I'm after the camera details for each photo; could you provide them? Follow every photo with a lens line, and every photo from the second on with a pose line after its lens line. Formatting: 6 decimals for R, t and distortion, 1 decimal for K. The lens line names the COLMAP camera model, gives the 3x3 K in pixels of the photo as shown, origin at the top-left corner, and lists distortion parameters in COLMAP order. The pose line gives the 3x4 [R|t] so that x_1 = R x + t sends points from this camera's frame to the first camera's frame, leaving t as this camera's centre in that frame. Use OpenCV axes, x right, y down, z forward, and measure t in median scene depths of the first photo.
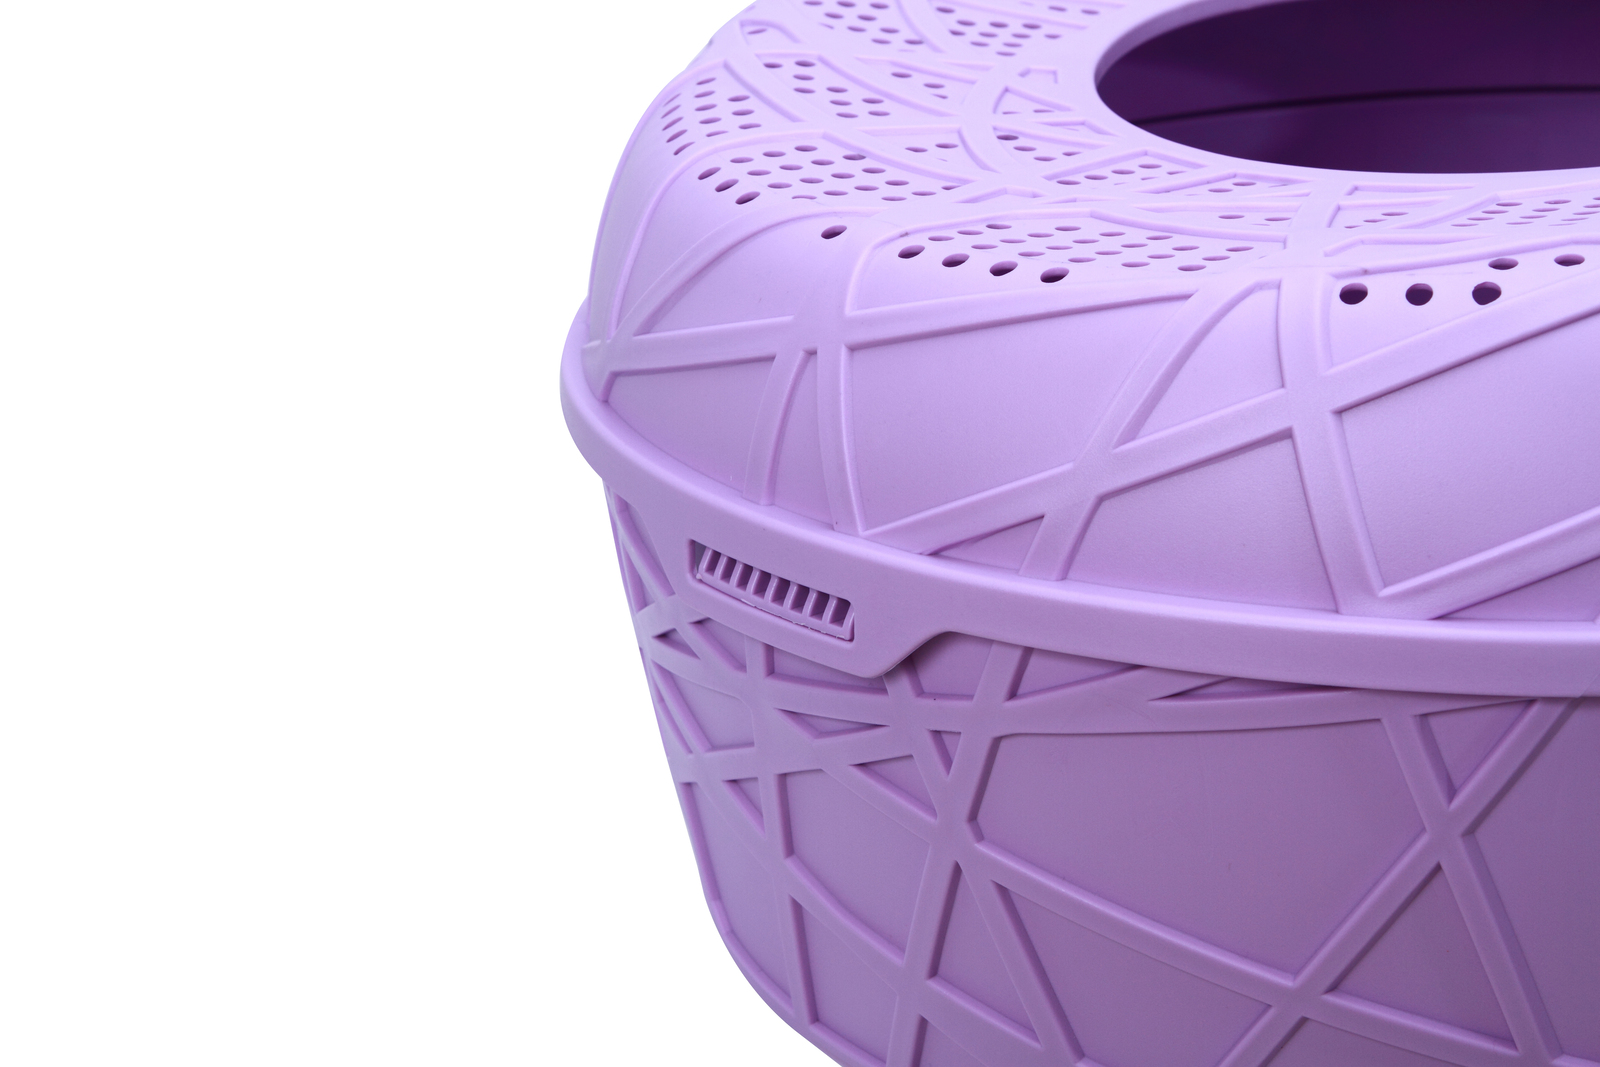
lens RADIAL K [[3627.5, 0, 800.0], [0, 3627.5, 533.5], [0, 0, 1]] dist [-0.029099, -0.302483]
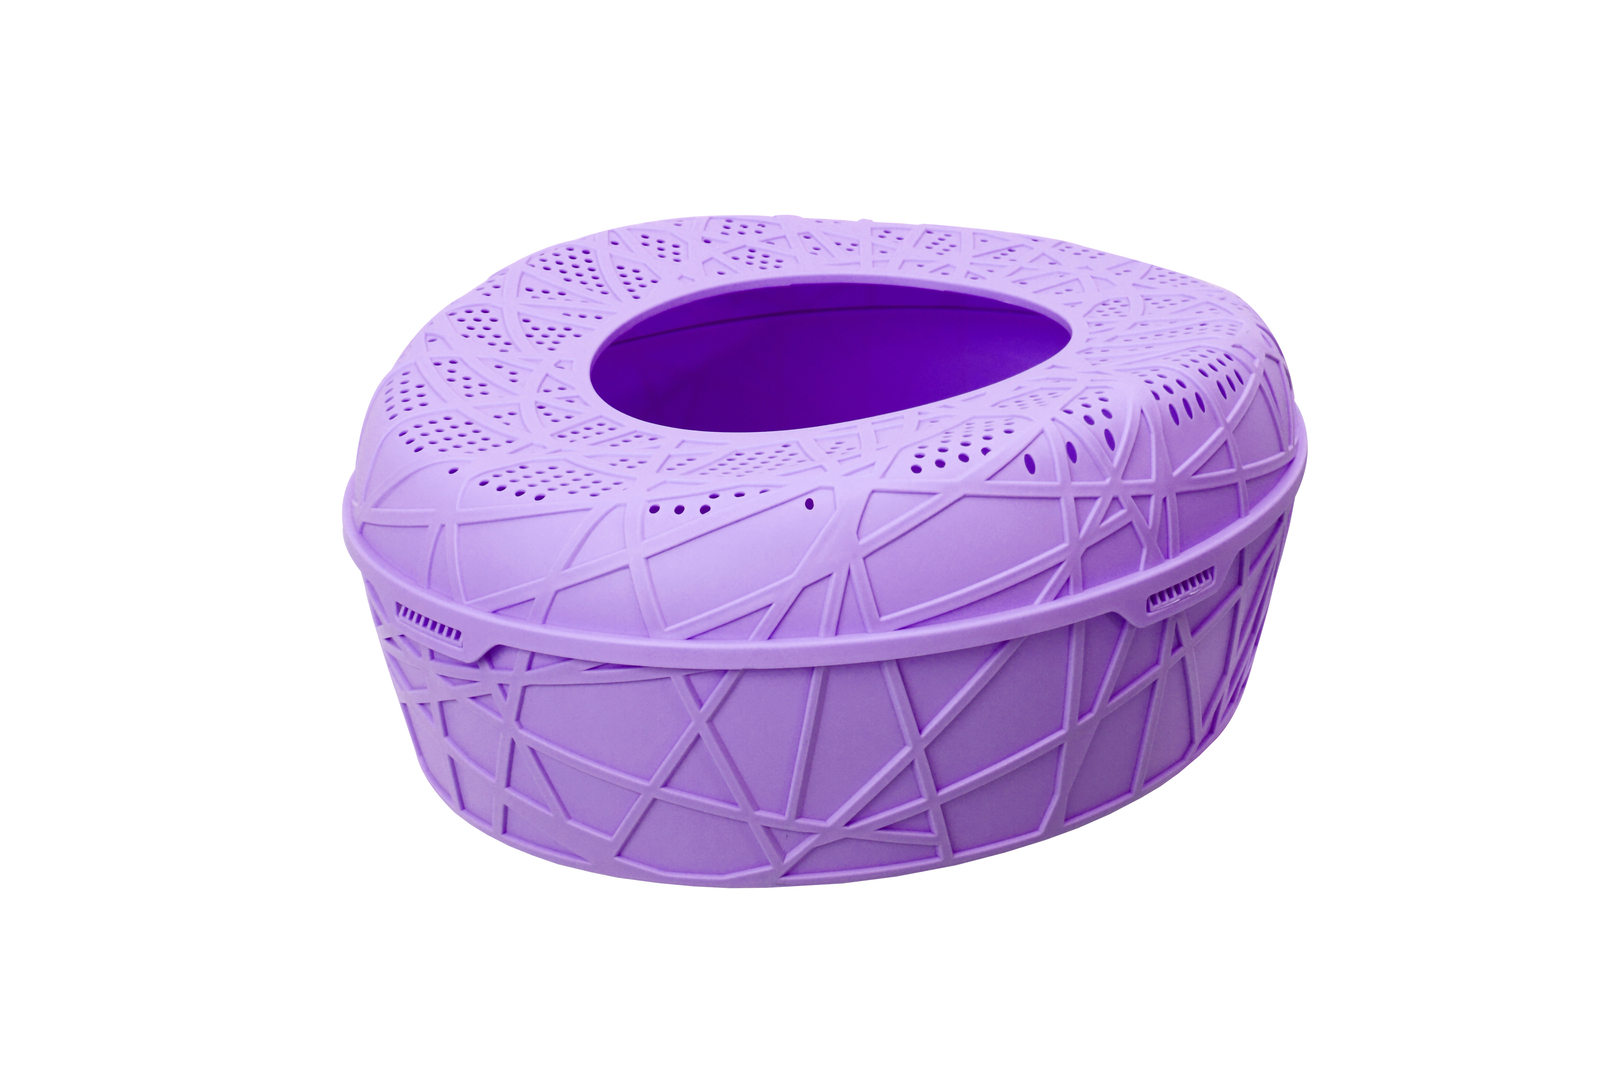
lens RADIAL K [[2462.8, 0, 800.0], [0, 2462.8, 533.5], [0, 0, 1]] dist [-0.049059, -0.023360]
pose [[0.993948, -0.024881, 0.106995, 0.059107], [0.022633, 0.999498, 0.022172, -0.070906], [-0.107493, -0.019616, 0.994012, -0.585288]]
